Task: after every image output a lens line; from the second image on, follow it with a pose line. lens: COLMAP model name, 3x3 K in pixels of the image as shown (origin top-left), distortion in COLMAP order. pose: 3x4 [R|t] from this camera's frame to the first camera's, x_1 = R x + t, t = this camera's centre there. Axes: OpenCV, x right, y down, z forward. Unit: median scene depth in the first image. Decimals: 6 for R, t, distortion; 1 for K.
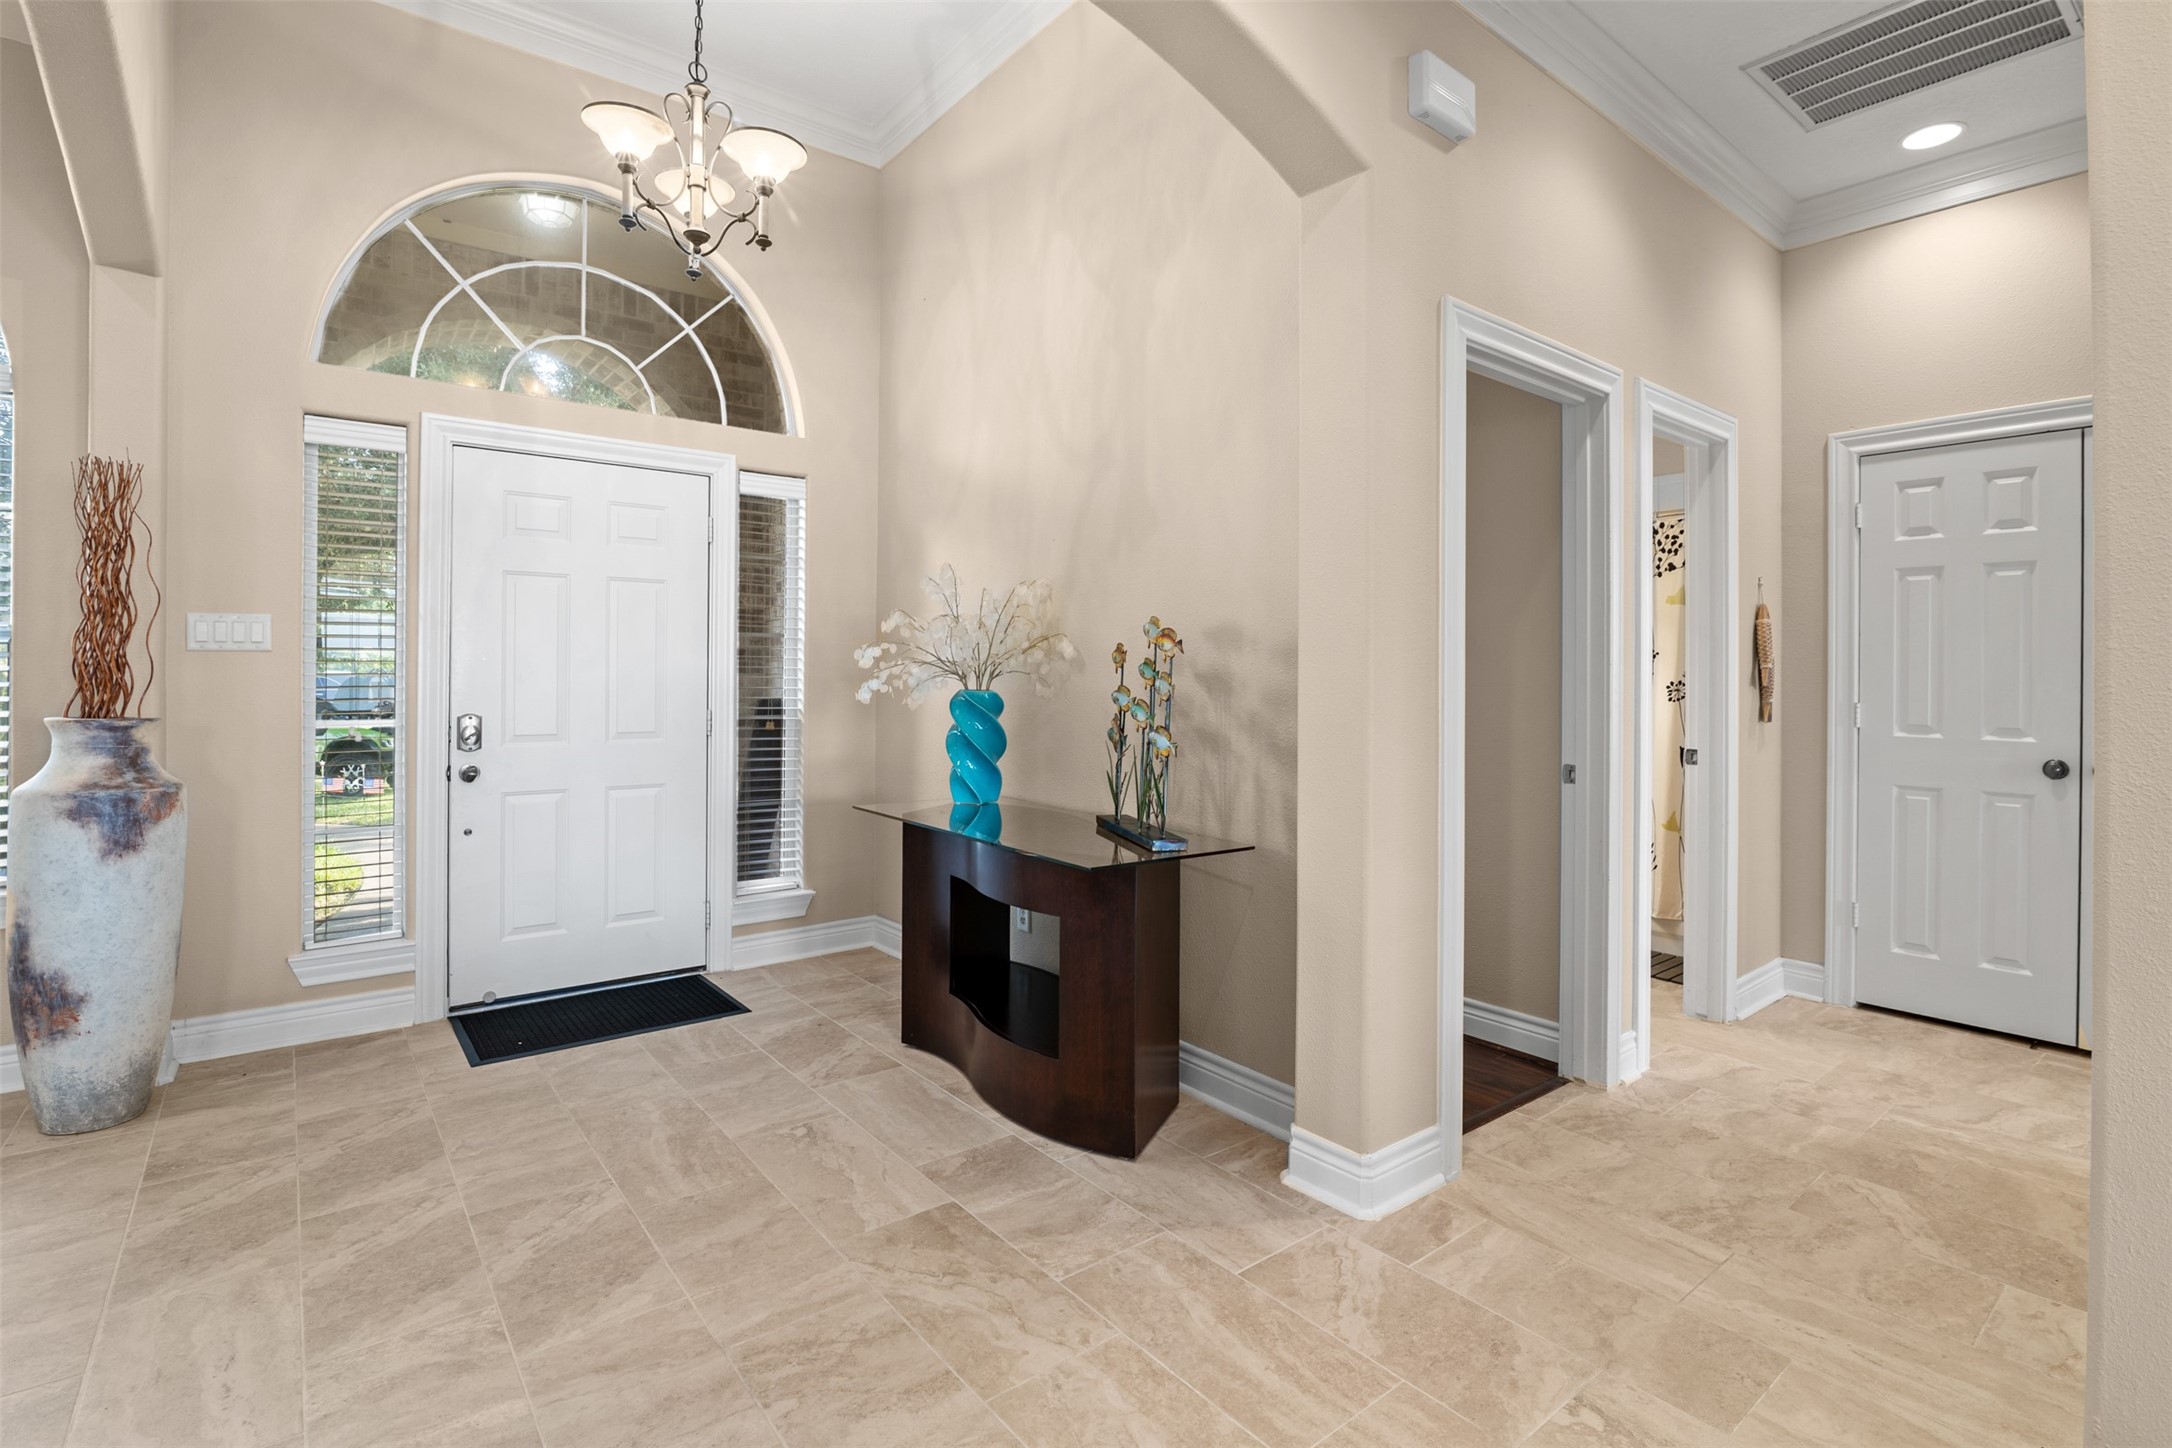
lens RADIAL K [[1017.1, 0, 1093.1], [0, 1017.1, 665.4], [0, 0, 1]] dist [-0.013297, 0.000335]
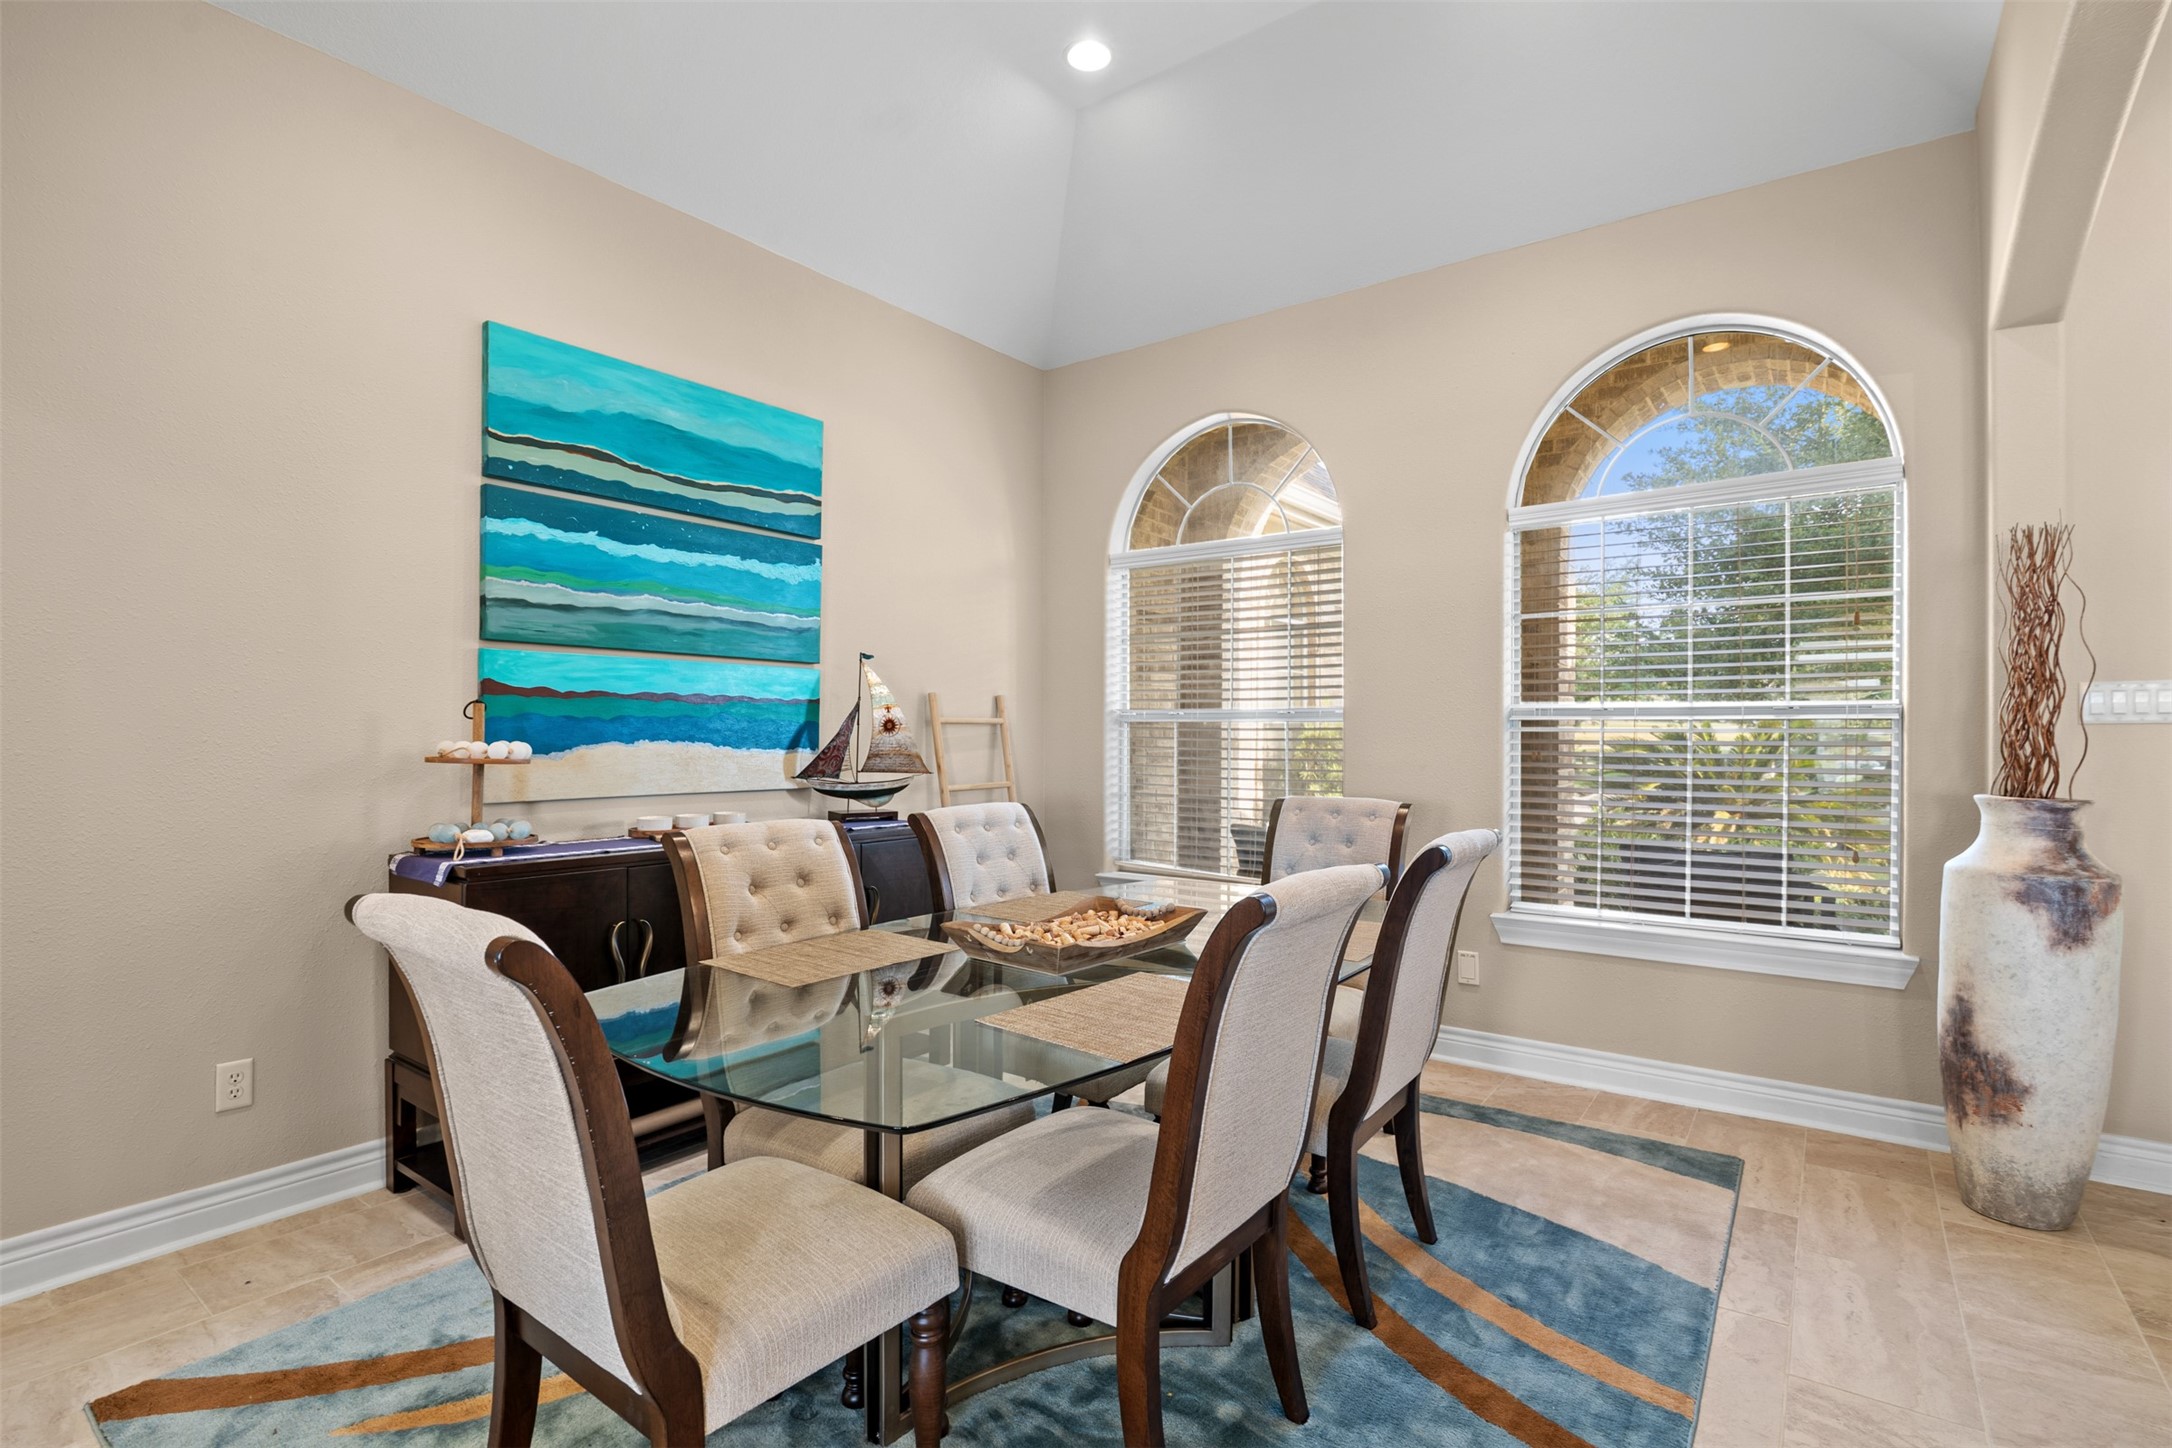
lens RADIAL K [[1017.1, 0, 1090.8], [0, 1017.1, 730.3], [0, 0, 1]] dist [-0.013297, 0.000335]
pose [[0.250814, -0.008995, -0.967993, -0.295057], [0.008519, 0.999939, -0.007085, -0.012715], [0.967998, -0.006469, 0.250876, -0.107323]]
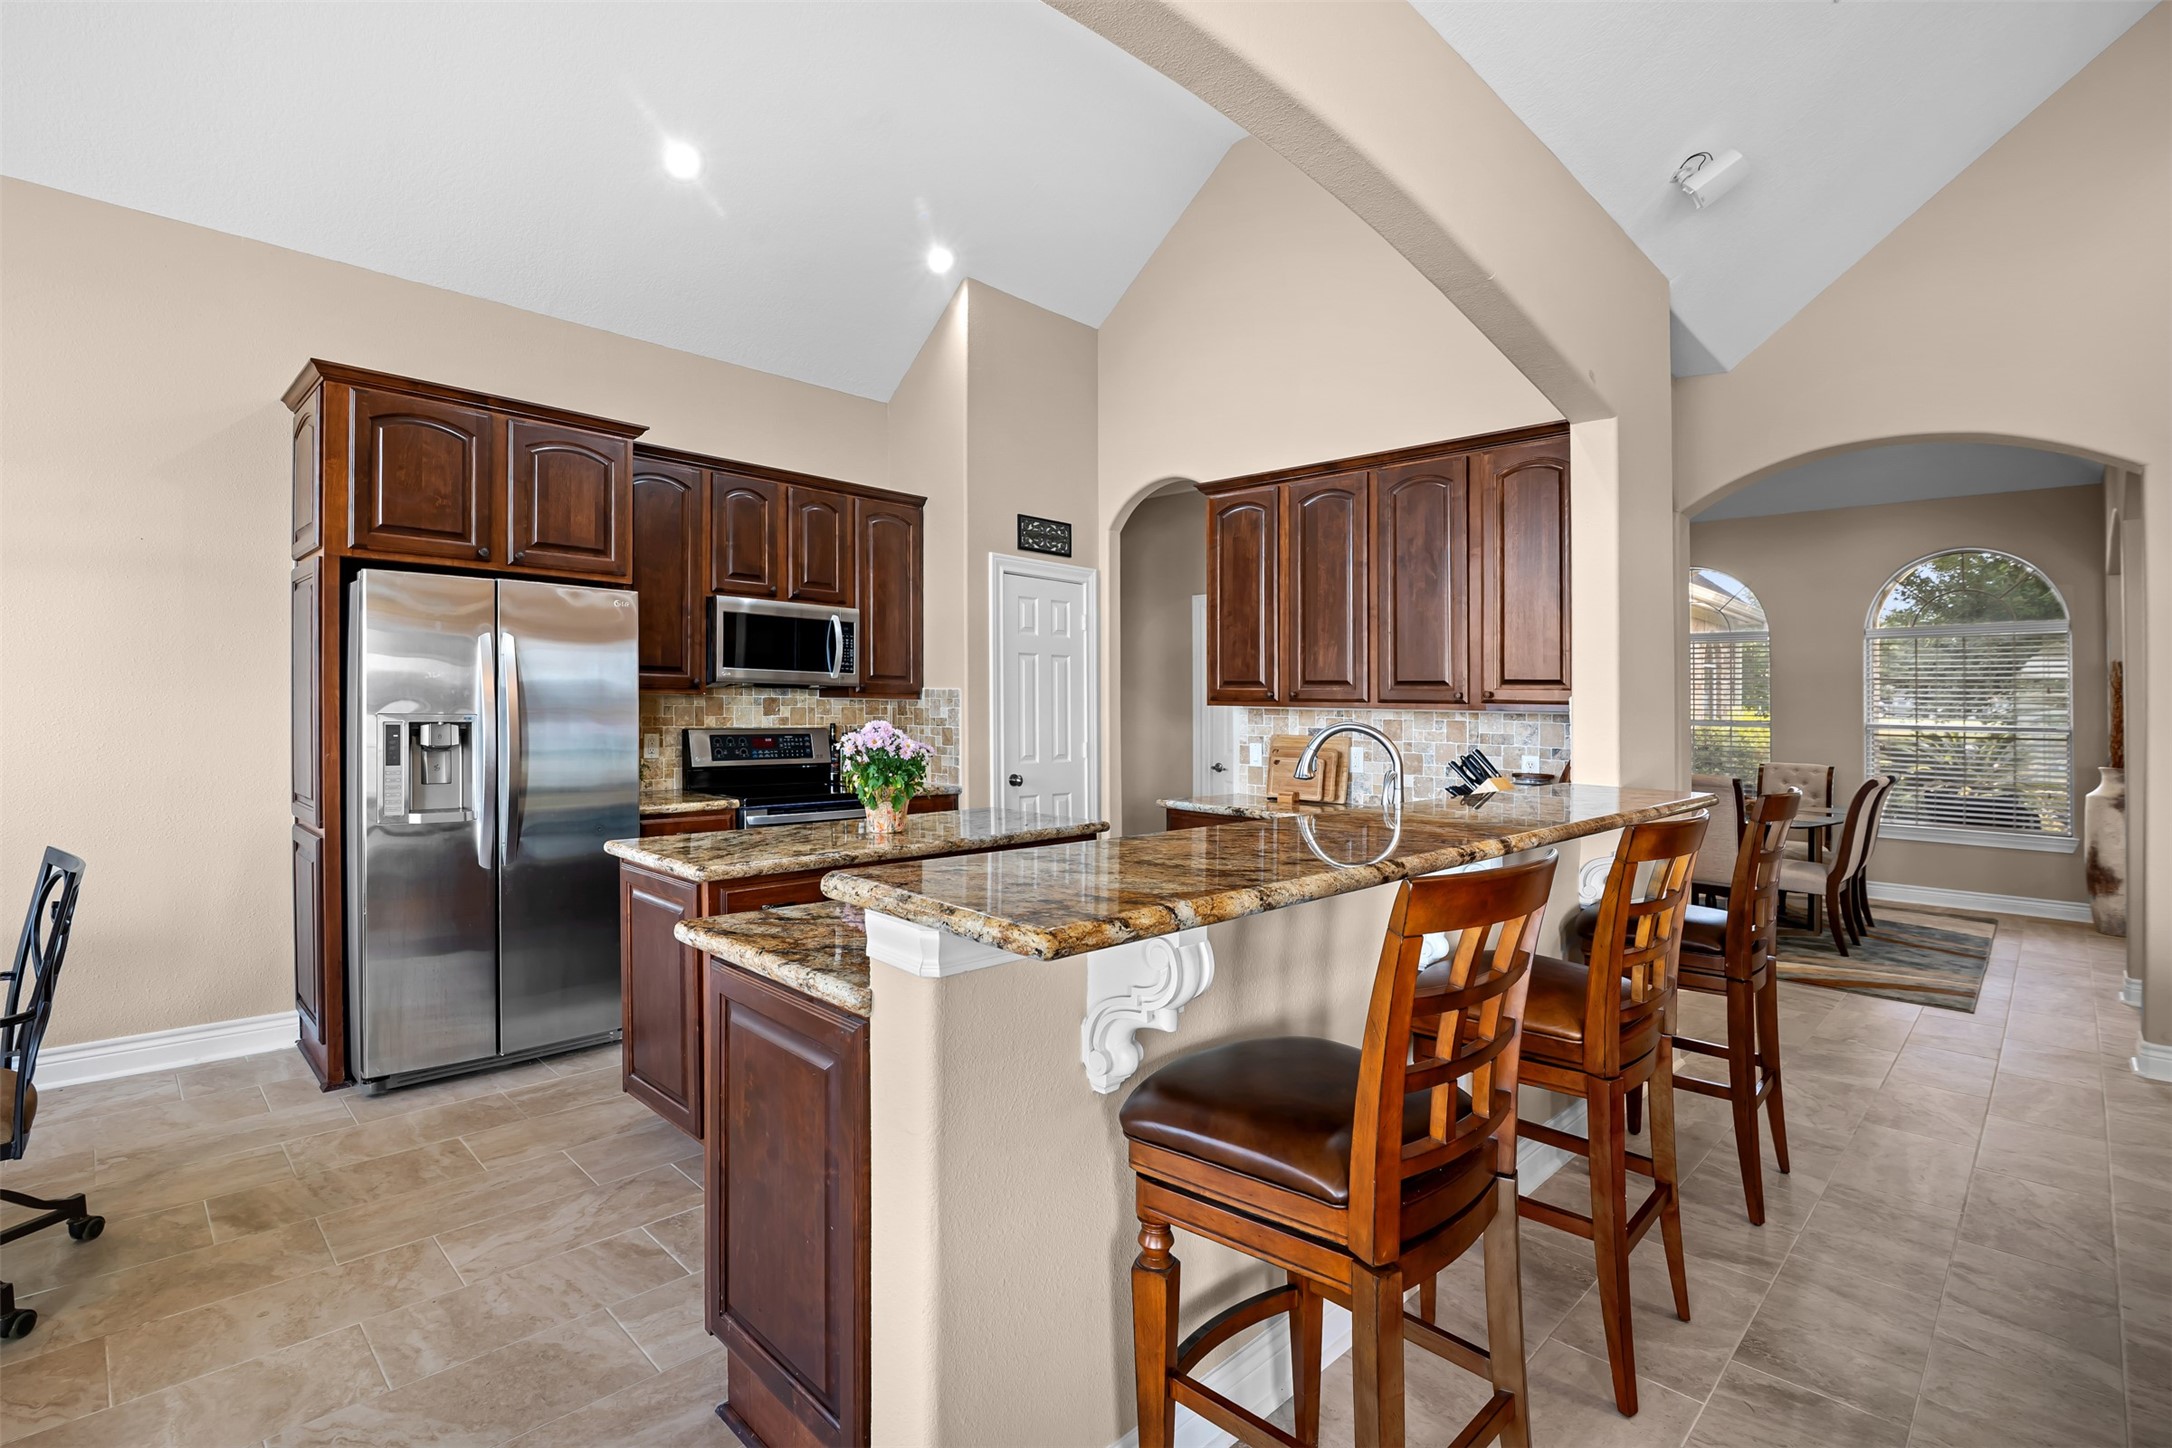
lens RADIAL K [[1017.1, 0, 1056.8], [0, 1017.1, 718.6], [0, 0, 1]] dist [-0.013297, 0.000335]
pose [[0.098015, 0.005125, -0.995172, 1.195076], [-0.012393, 0.999915, 0.003929, -0.047211], [0.995108, 0.011948, 0.098070, -1.856074]]
